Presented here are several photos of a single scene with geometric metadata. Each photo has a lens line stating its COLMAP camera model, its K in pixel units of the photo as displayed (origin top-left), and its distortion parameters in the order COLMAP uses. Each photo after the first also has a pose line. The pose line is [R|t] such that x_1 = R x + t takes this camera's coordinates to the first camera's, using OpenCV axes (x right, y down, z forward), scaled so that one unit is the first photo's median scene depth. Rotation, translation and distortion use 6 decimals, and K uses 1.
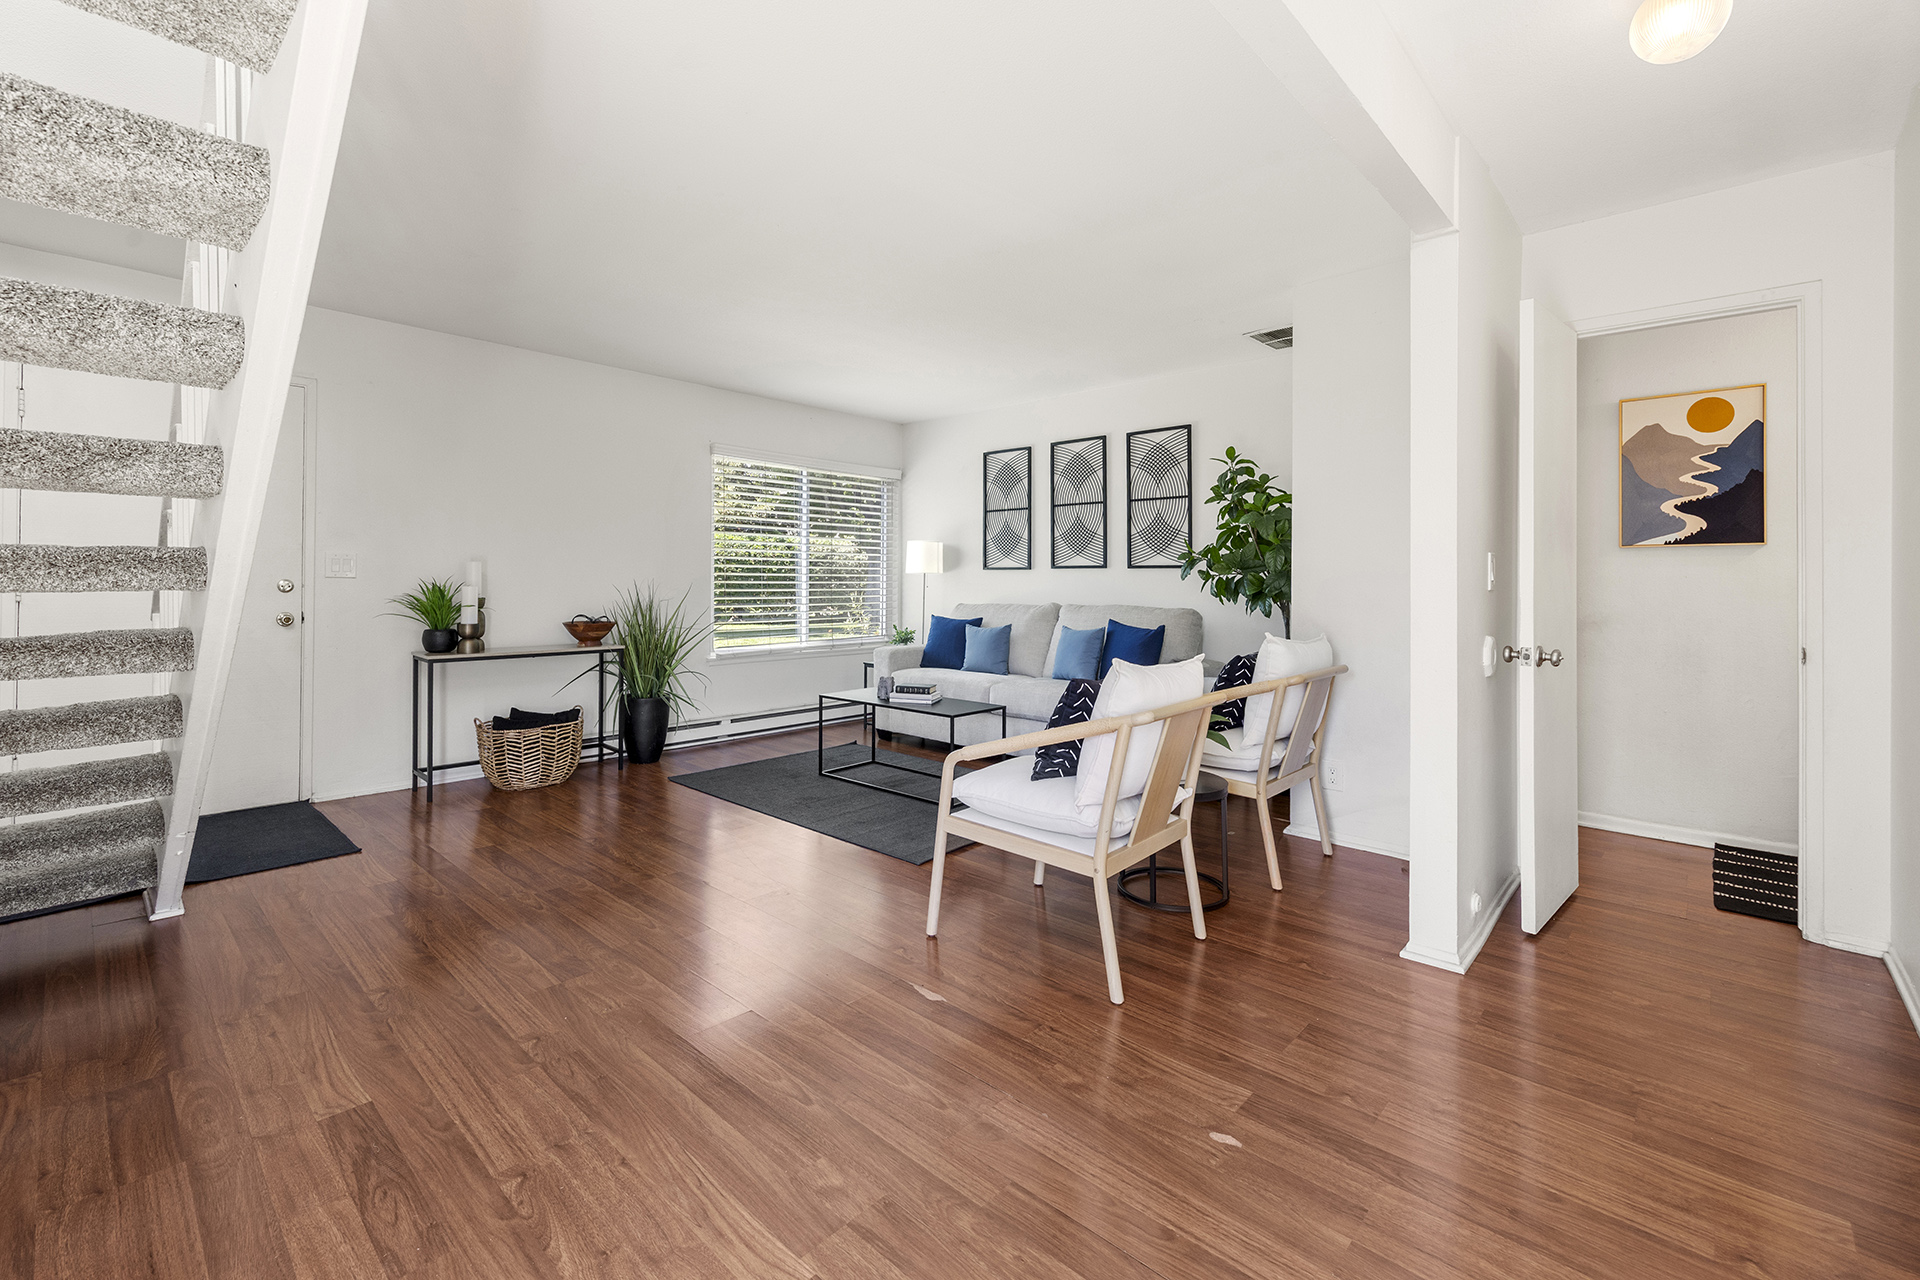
lens RADIAL K [[812.0, 0, 936.6], [0, 812.0, 596.7], [0, 0, 1]] dist [0.000910, 0.000033]
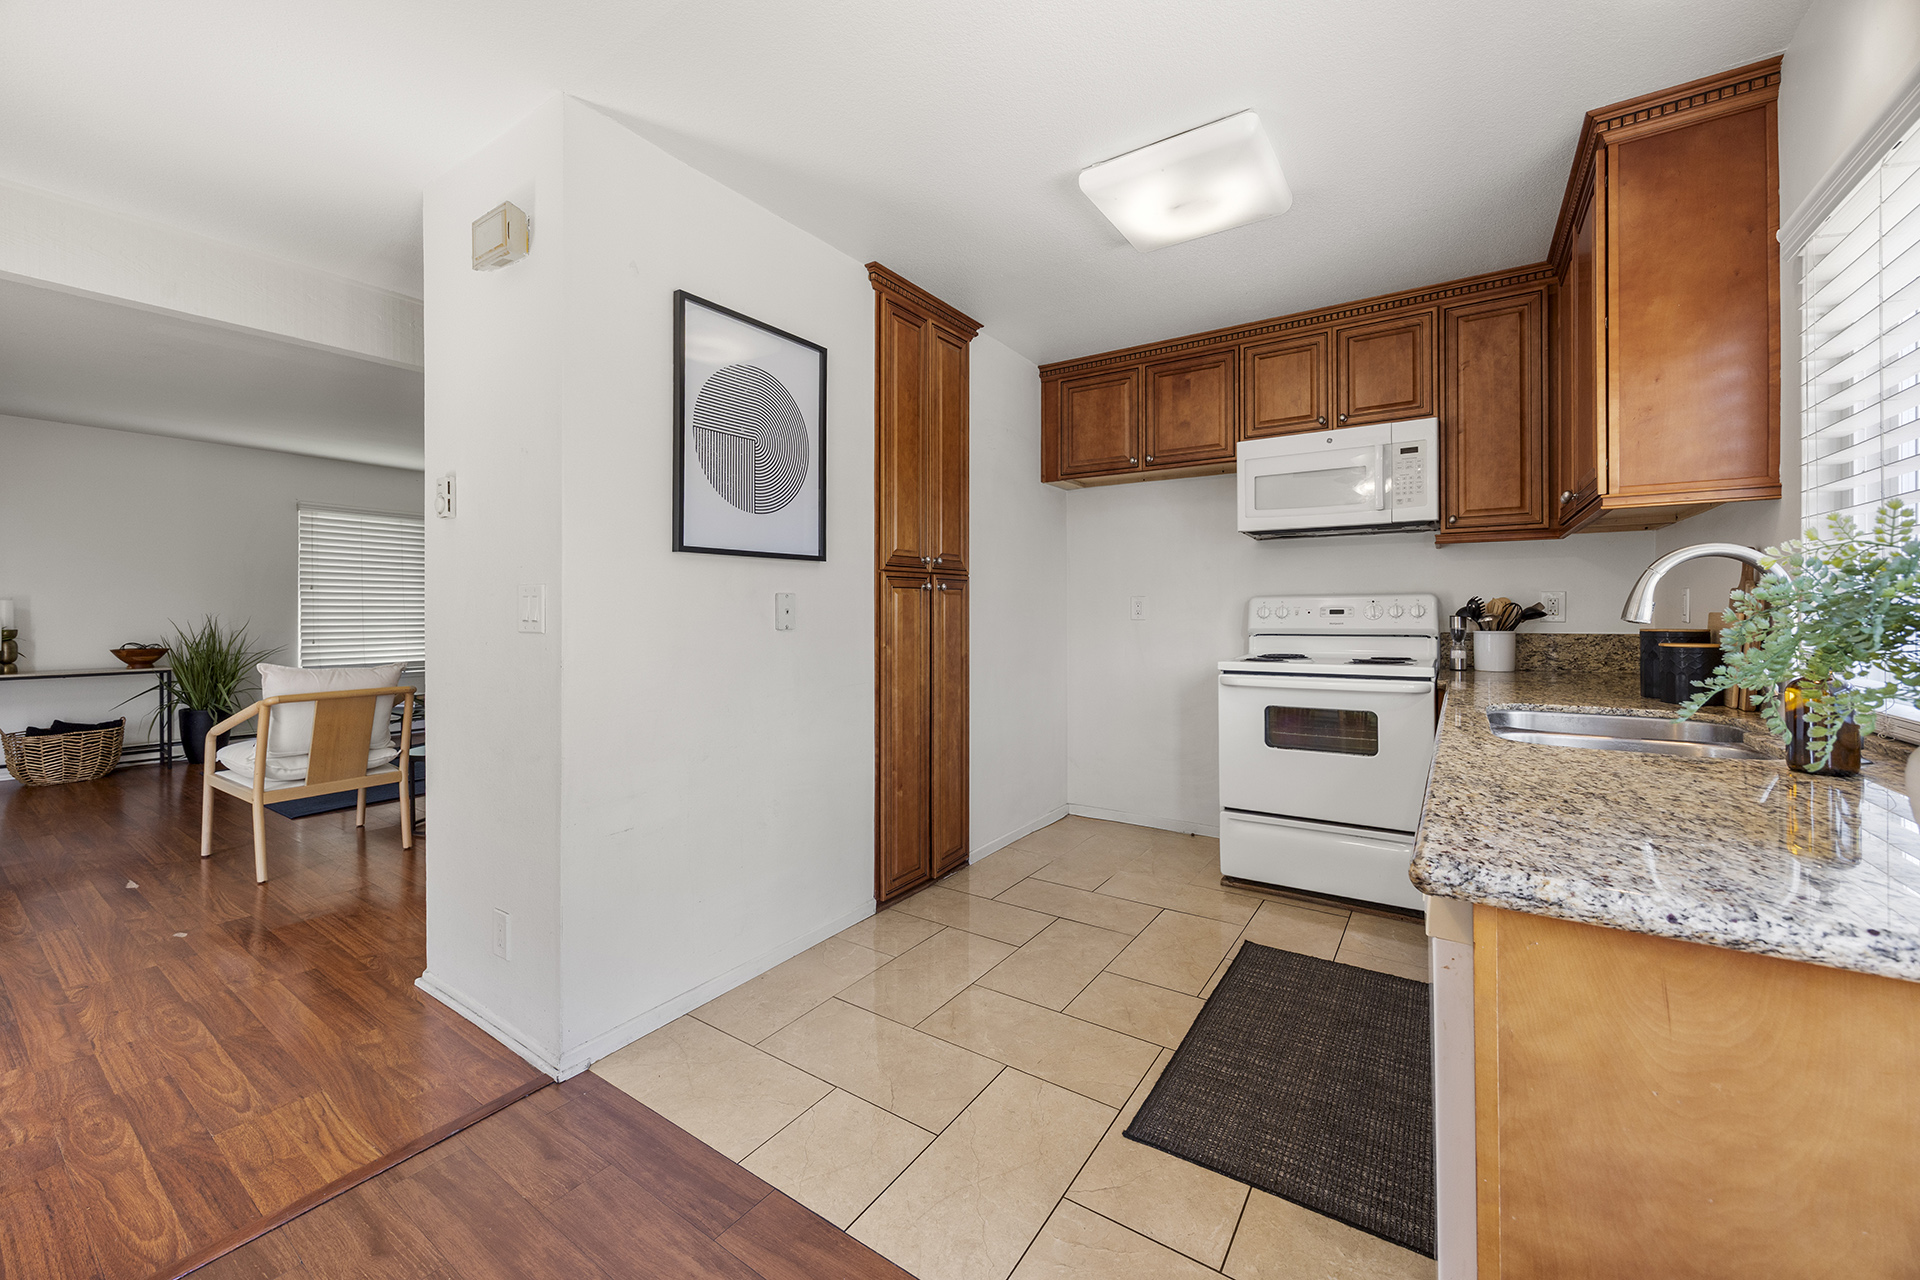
lens RADIAL K [[741.9, 0, 959.0], [0, 741.9, 611.9], [0, 0, 1]] dist [-0.001506, -0.000353]
pose [[0.987019, -0.005615, 0.160503, 0.583479], [0.007900, 0.999876, -0.013599, 0.000721], [-0.160407, 0.014690, 0.986942, -0.285615]]
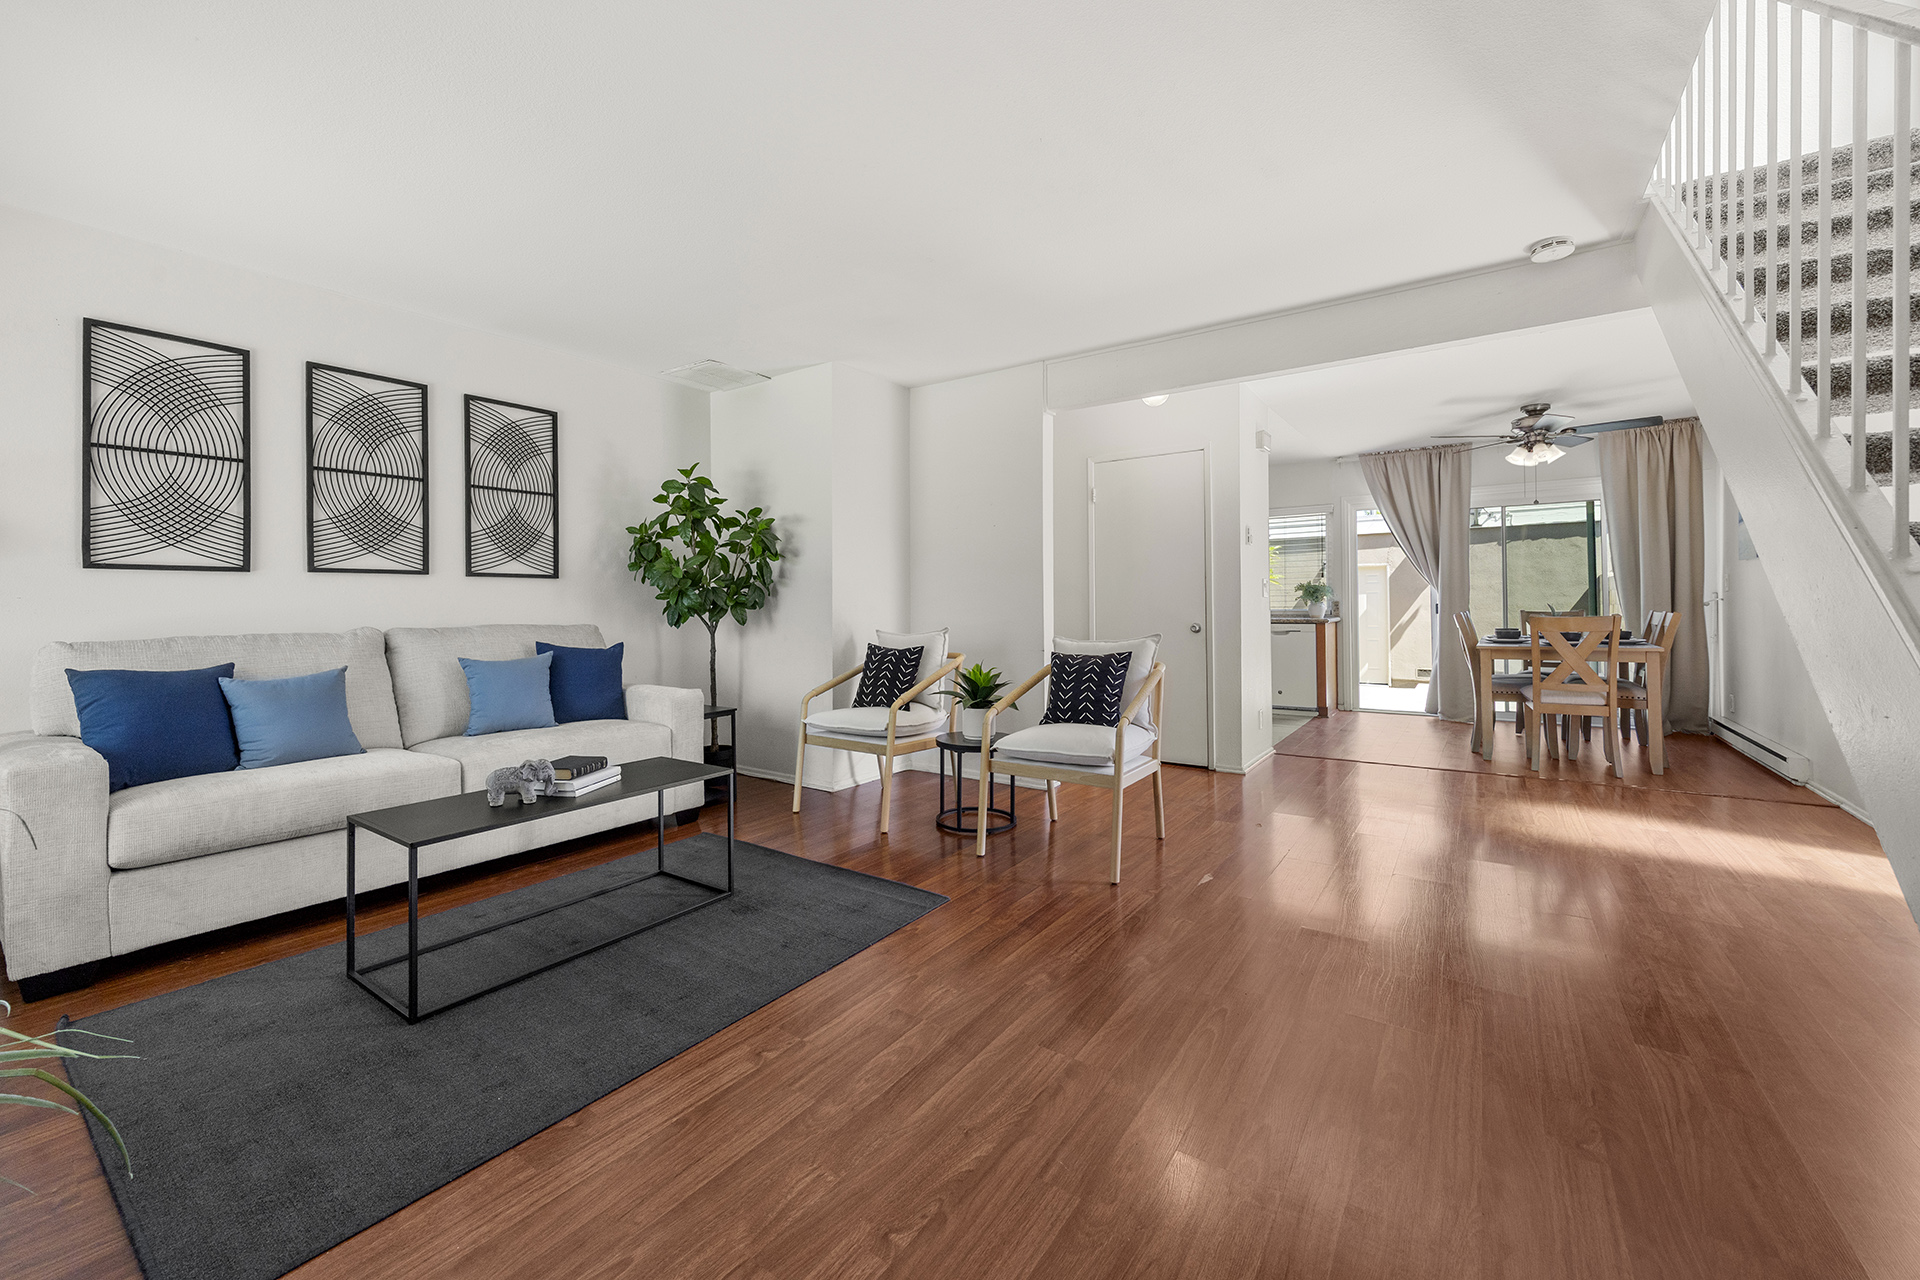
lens RADIAL K [[752.5, 0, 946.4], [0, 752.5, 610.1], [0, 0, 1]] dist [-0.002978, -0.000420]
pose [[-0.134969, -0.012409, 0.990772, -0.549052], [0.024602, 0.999571, 0.015871, -0.004328], [-0.990544, 0.026517, -0.134605, 0.713963]]
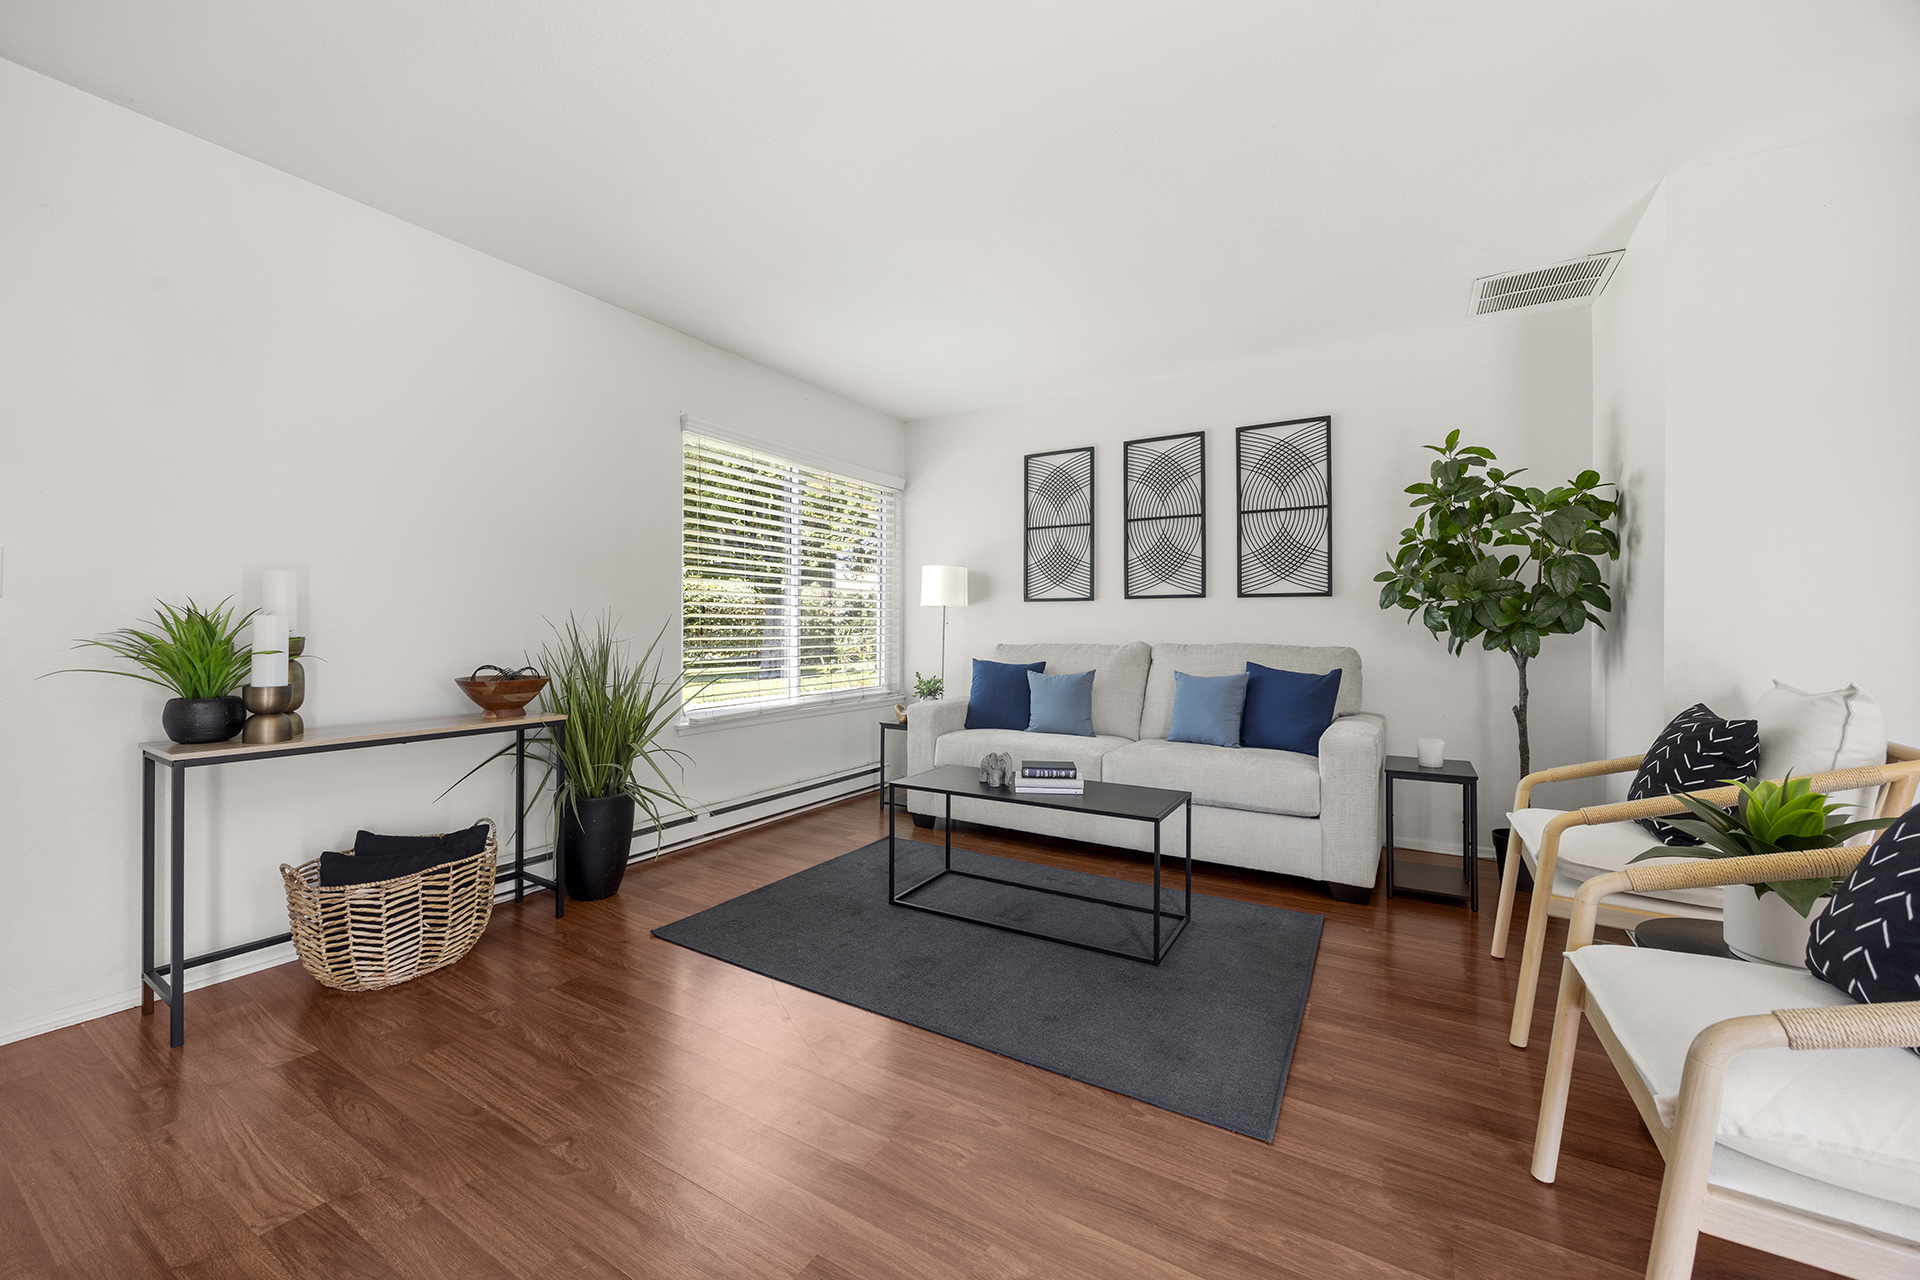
lens RADIAL K [[748.7, 0, 954.3], [0, 748.7, 631.6], [0, 0, 1]] dist [-0.001038, 0.000034]
pose [[0.978429, -0.004330, 0.206536, -0.204524], [0.006788, 0.999914, -0.011192, 0.005184], [-0.206470, 0.012352, 0.978375, 0.367529]]
